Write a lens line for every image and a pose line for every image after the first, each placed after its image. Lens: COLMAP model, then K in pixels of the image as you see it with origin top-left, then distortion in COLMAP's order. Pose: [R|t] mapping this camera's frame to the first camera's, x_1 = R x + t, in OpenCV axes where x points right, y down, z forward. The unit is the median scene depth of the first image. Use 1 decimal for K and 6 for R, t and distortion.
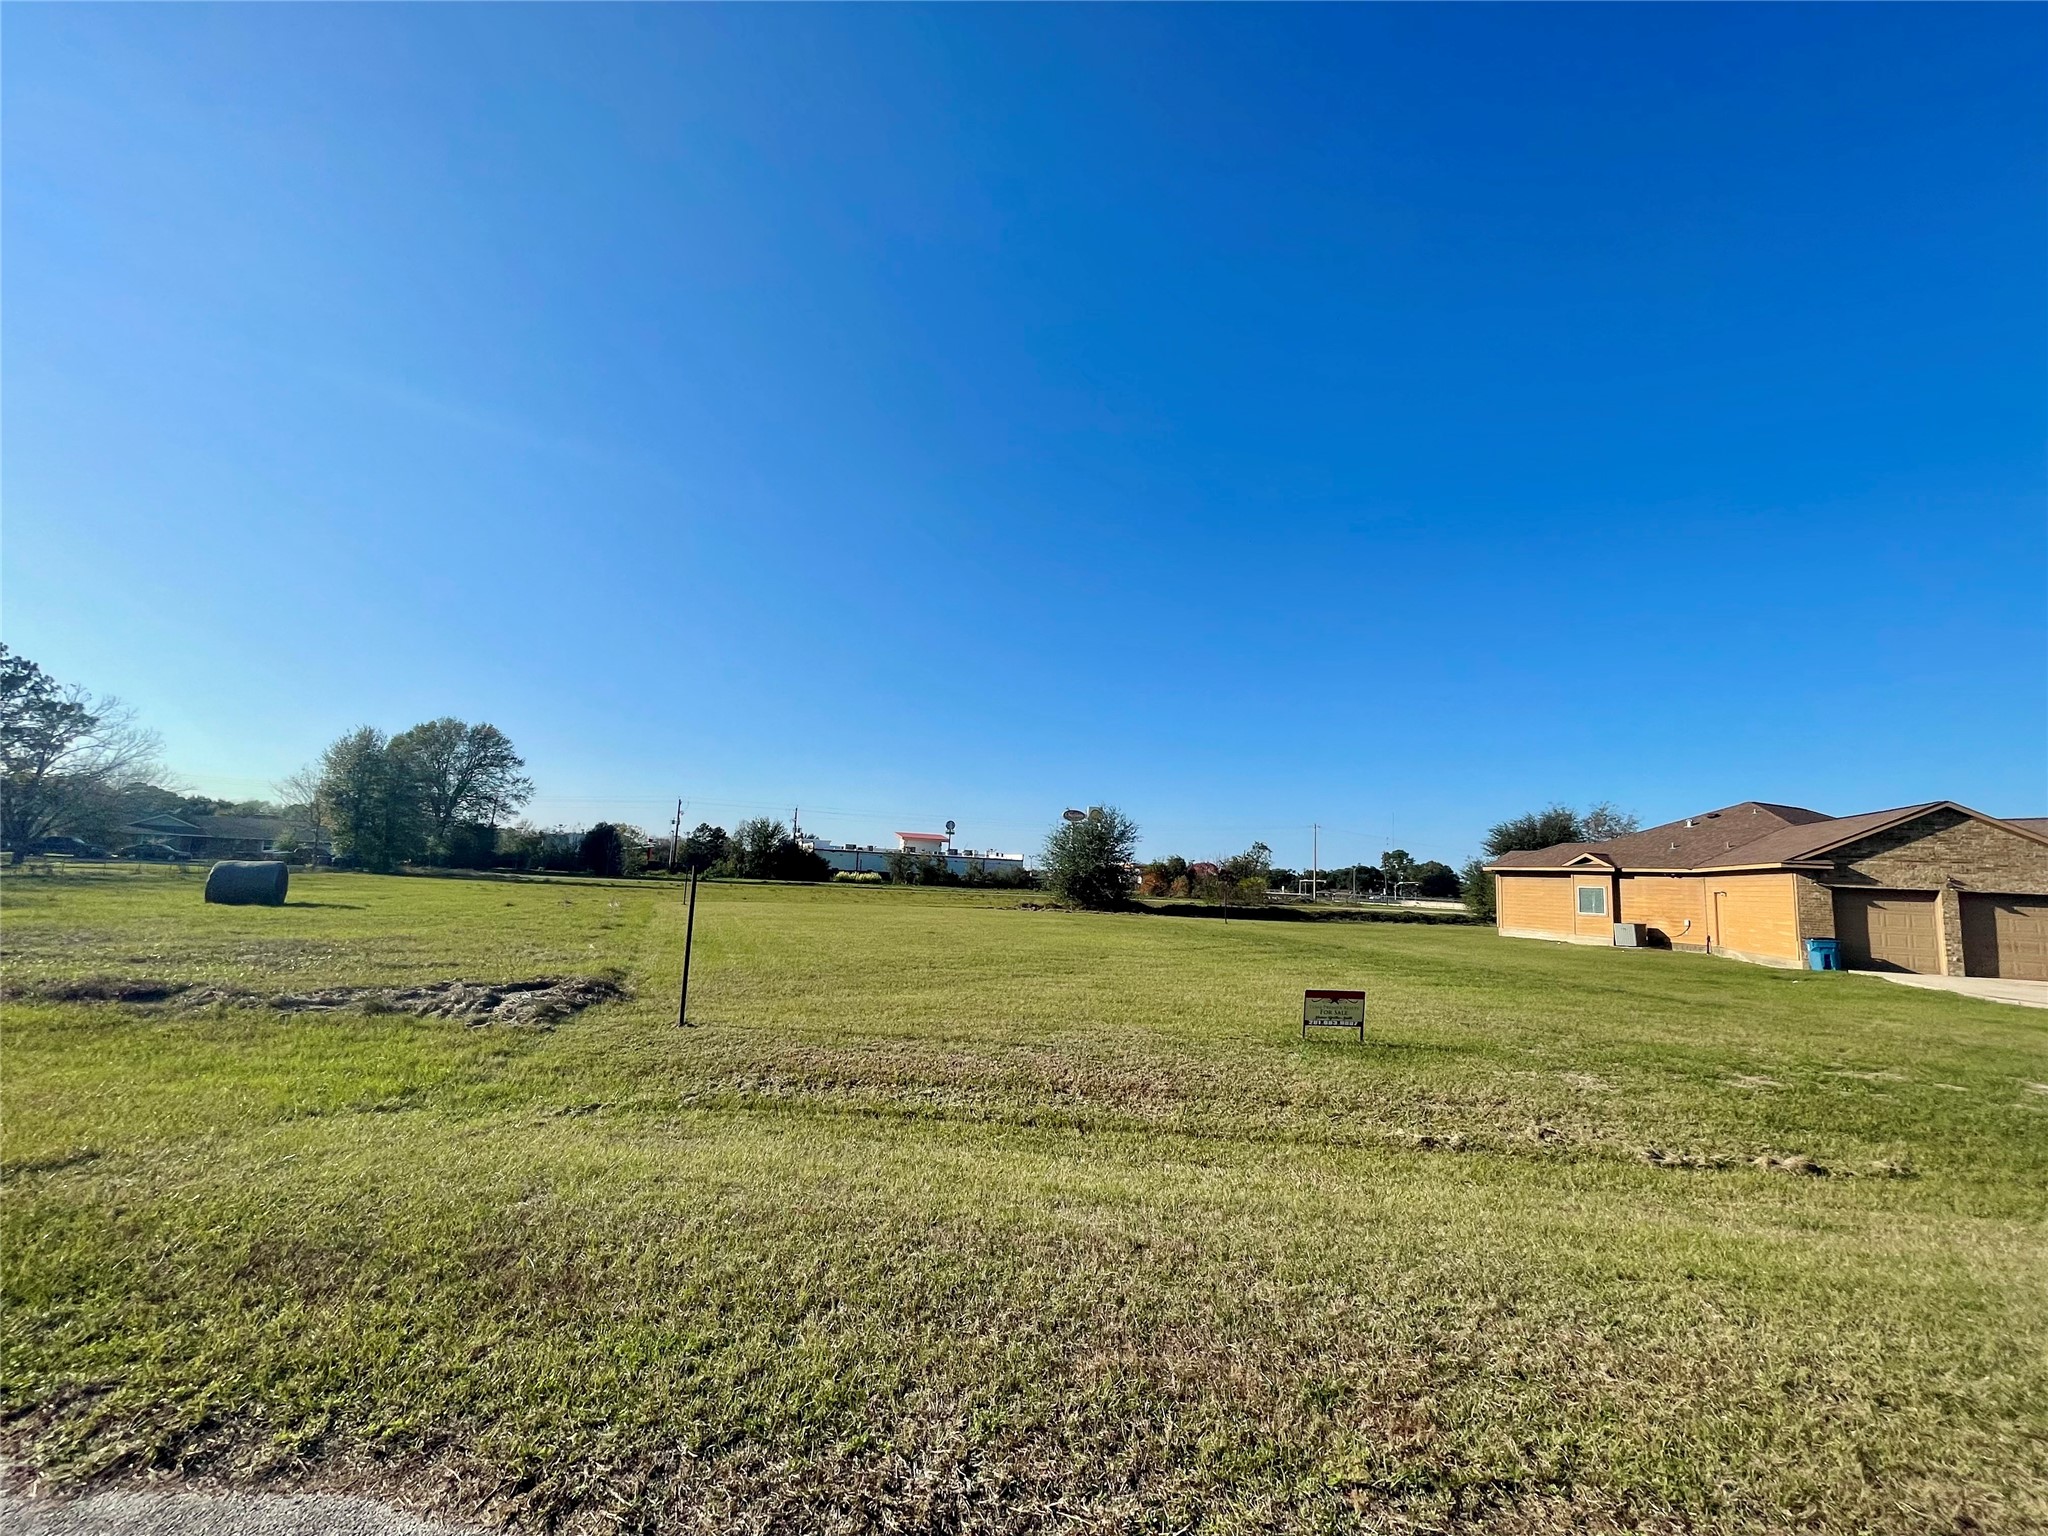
lens RADIAL K [[843.3, 0, 1017.8], [0, 843.3, 760.1], [0, 0, 1]] dist [0.000809, 0.000047]
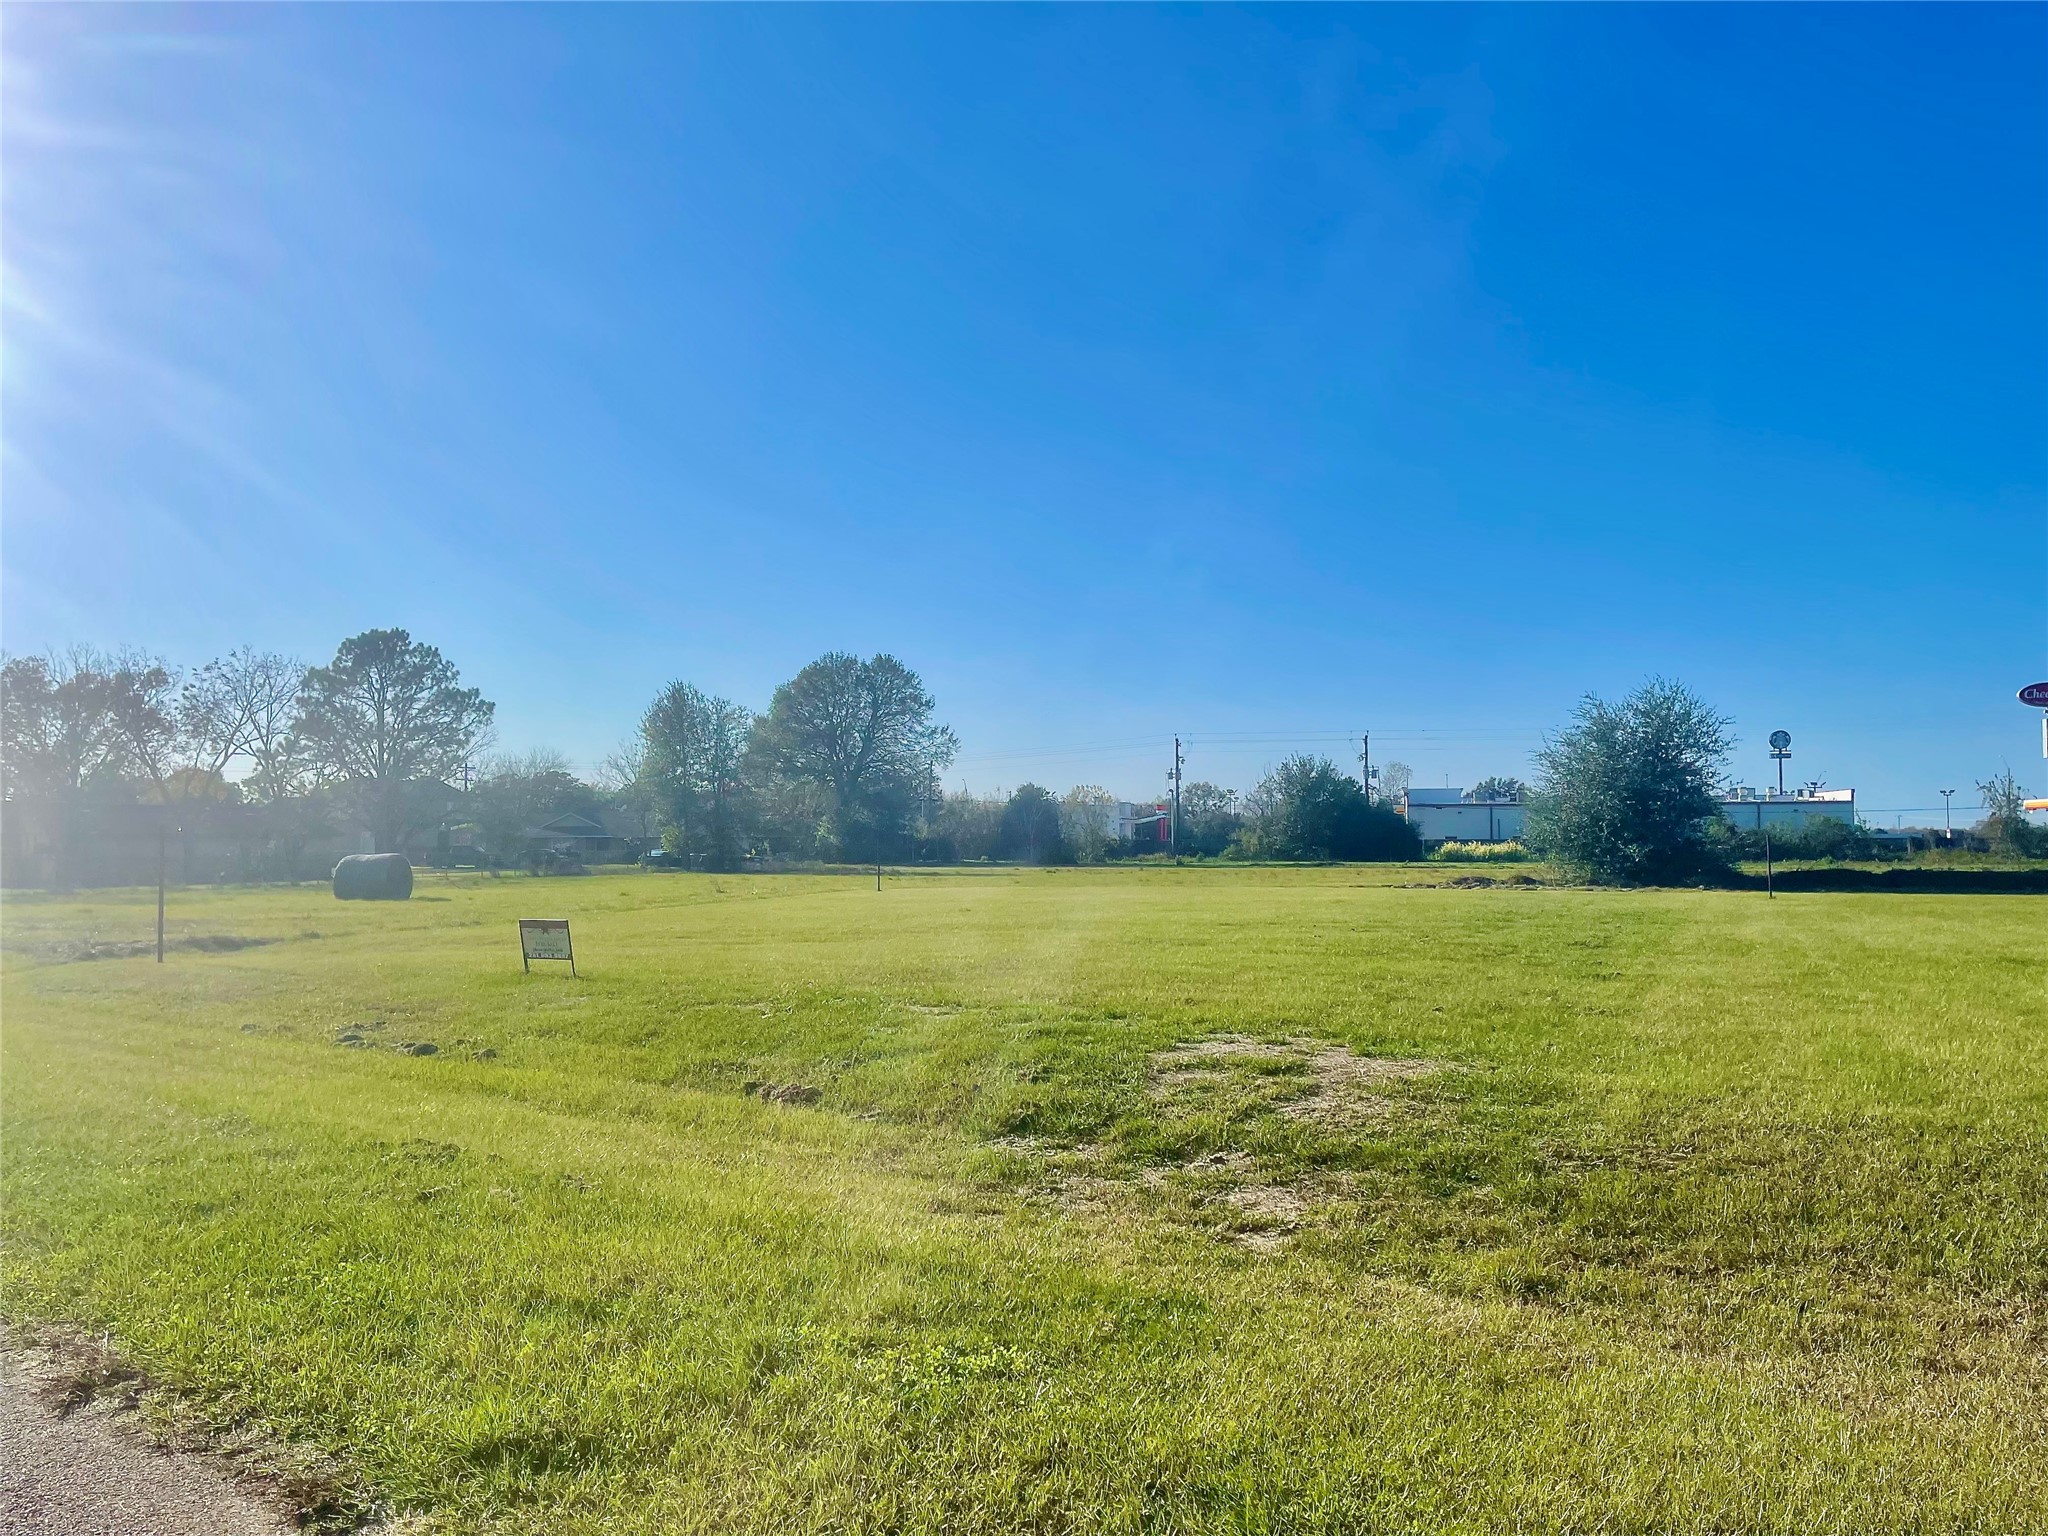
lens RADIAL K [[1573.9, 0, 1032.8], [0, 1573.9, 779.0], [0, 0, 1]] dist [0.084427, -0.101716]
pose [[0.821008, -0.070651, -0.566529, 1.808491], [0.118299, 0.991829, 0.047748, 0.090863], [0.558526, -0.106221, 0.822657, -0.148937]]
